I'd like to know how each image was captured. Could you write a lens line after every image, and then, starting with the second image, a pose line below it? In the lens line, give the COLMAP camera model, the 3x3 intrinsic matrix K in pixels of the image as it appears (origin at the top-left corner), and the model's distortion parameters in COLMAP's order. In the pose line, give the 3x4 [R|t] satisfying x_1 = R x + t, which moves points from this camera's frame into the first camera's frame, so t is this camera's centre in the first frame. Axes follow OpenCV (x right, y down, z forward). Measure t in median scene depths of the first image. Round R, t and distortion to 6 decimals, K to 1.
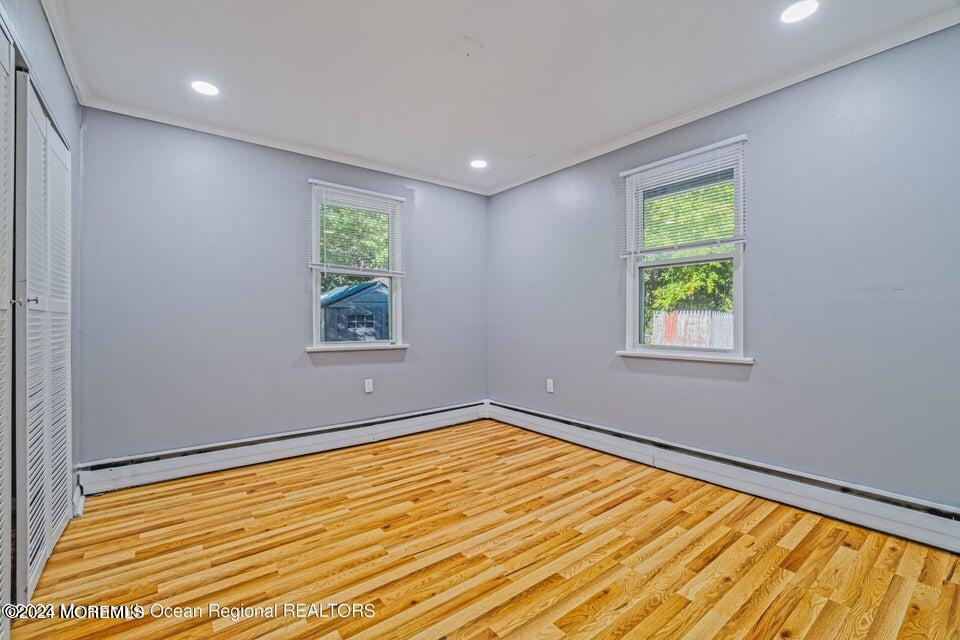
lens RADIAL K [[418.2, 0, 475.9], [0, 418.2, 321.1], [0, 0, 1]] dist [0.001562, 0.000383]
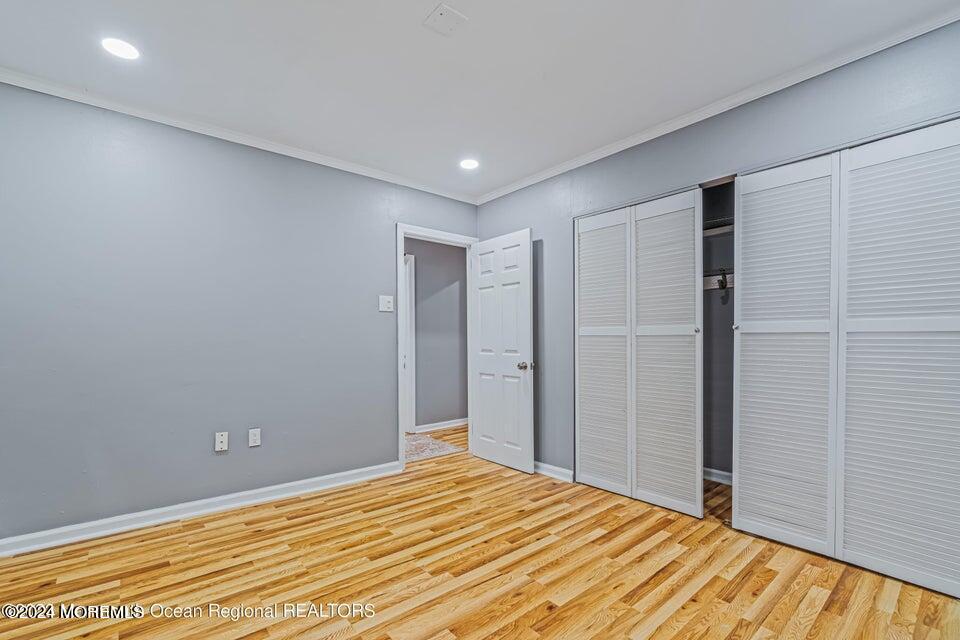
lens RADIAL K [[418.2, 0, 475.9], [0, 418.2, 321.1], [0, 0, 1]] dist [0.001562, 0.000383]
pose [[-0.998706, 0.005230, -0.050582, -0.040123], [0.007008, 0.999361, -0.035051, -0.022528], [0.050366, -0.035360, -0.998105, 2.082546]]
